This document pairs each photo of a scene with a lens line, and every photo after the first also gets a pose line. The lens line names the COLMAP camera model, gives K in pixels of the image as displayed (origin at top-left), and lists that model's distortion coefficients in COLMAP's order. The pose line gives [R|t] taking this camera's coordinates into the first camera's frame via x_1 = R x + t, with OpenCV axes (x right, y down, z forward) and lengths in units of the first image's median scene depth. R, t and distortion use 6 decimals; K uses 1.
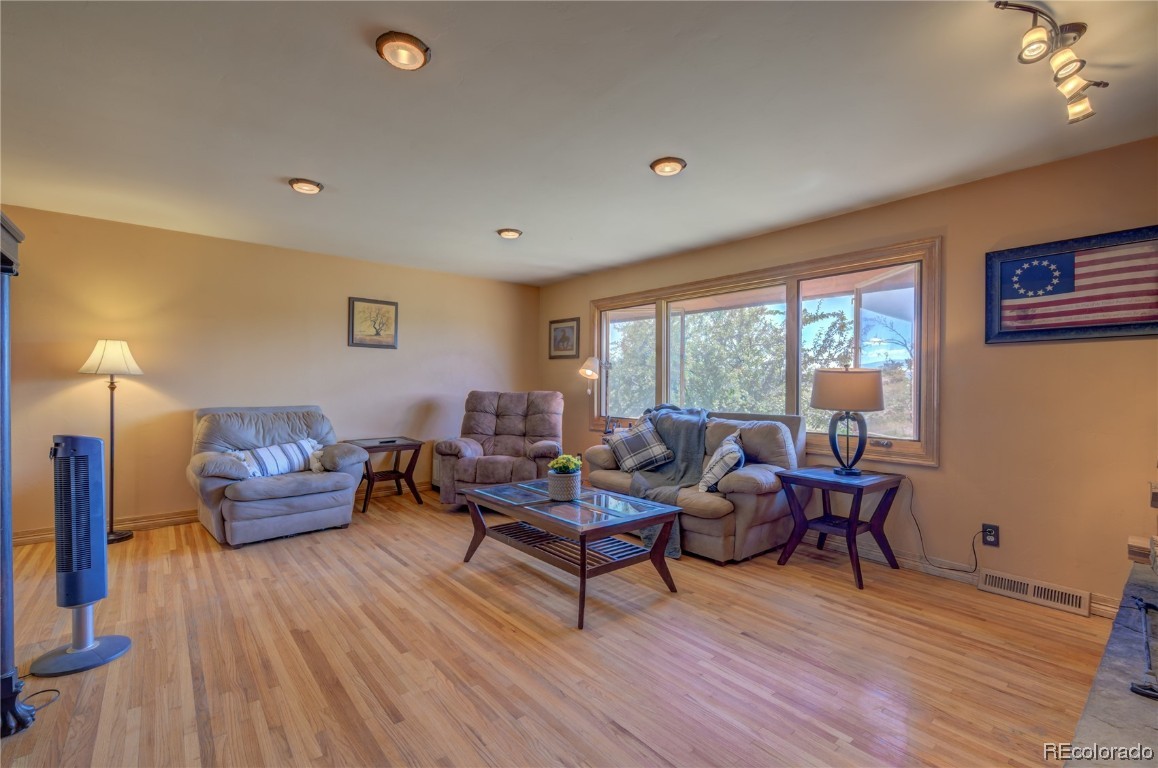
lens RADIAL K [[508.8, 0, 566.3], [0, 508.8, 385.1], [0, 0, 1]] dist [-0.001868, 0.000218]
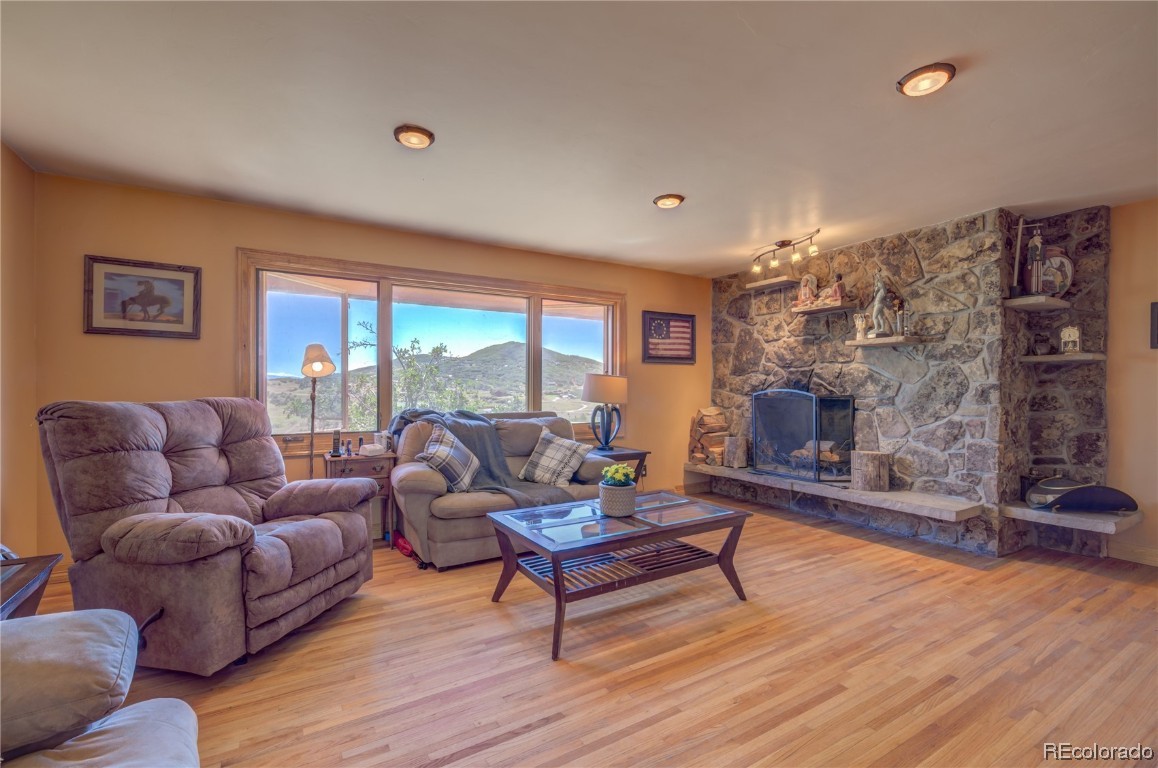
lens RADIAL K [[508.8, 0, 567.1], [0, 508.8, 387.1], [0, 0, 1]] dist [-0.001868, 0.000218]
pose [[0.138207, -0.002807, 0.990399, -0.940820], [0.002326, 0.999994, 0.002510, -0.000391], [-0.990401, 0.001957, 0.138213, 1.010100]]
